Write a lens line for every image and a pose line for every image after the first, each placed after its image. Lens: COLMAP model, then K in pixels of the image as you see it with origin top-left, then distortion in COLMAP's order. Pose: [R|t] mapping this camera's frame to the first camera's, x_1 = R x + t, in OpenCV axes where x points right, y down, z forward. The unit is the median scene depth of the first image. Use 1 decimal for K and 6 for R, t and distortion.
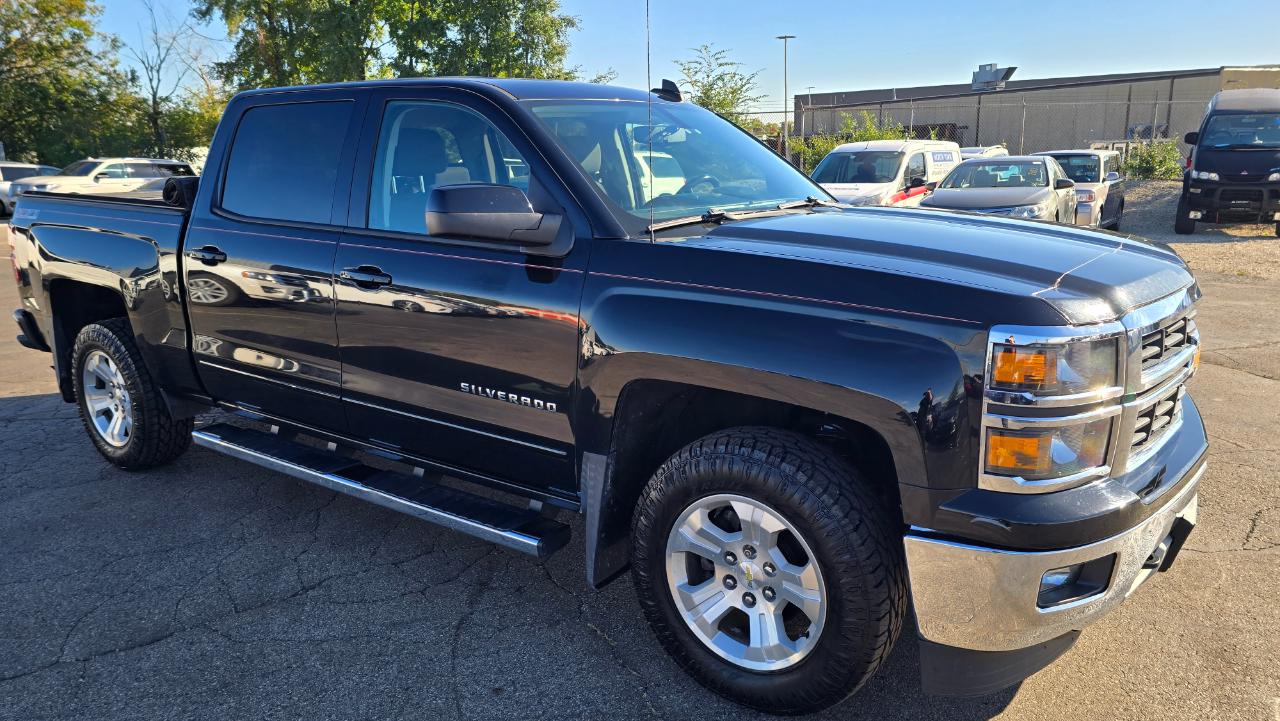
lens RADIAL K [[865.7, 0, 651.5], [0, 865.7, 356.7], [0, 0, 1]] dist [0.063383, -0.066809]
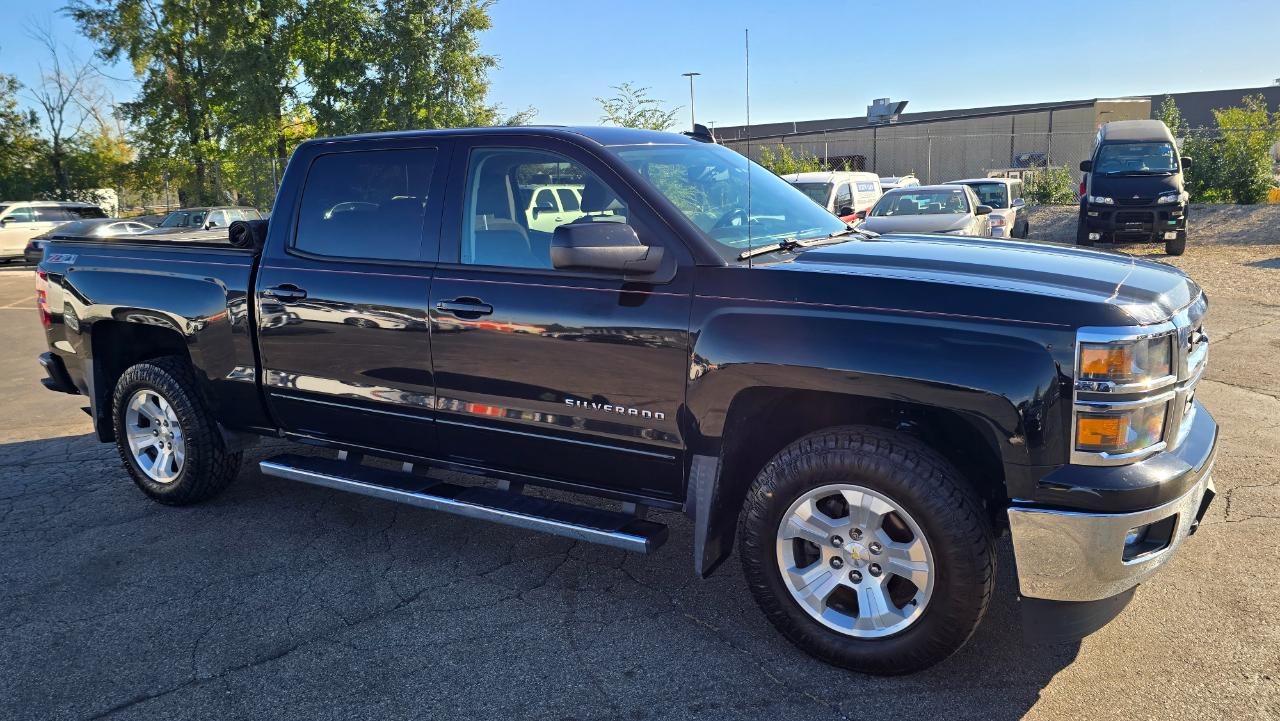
lens RADIAL K [[864.1, 0, 634.5], [0, 864.1, 354.0], [0, 0, 1]] dist [0.060180, -0.059961]
pose [[0.995683, -0.033162, 0.086691, -0.048933], [0.036505, 0.998638, -0.037263, 0.003518], [-0.085337, 0.040267, 0.995538, -0.022872]]
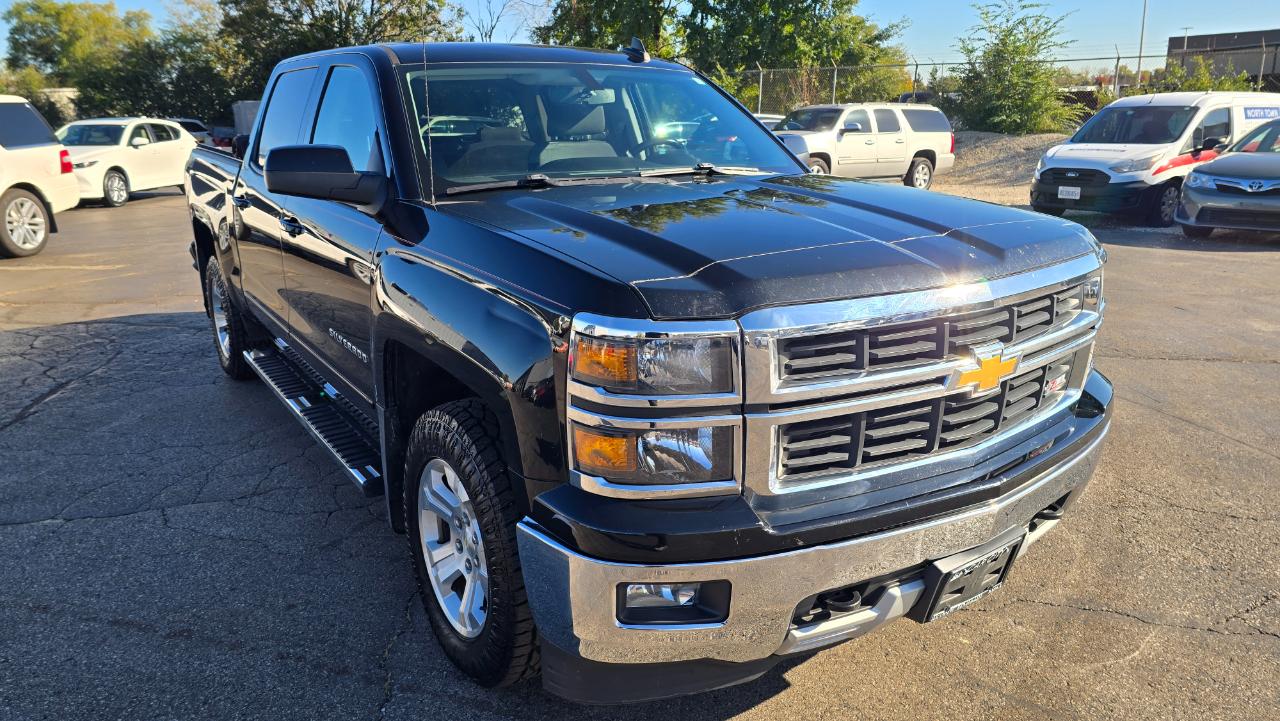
lens RADIAL K [[869.6, 0, 641.8], [0, 869.6, 354.4], [0, 0, 1]] dist [0.067436, -0.073033]
pose [[0.931238, 0.097564, -0.351108, 0.115920], [-0.081981, 0.994885, 0.059016, -0.007454], [0.355070, -0.026174, 0.934473, 0.024214]]
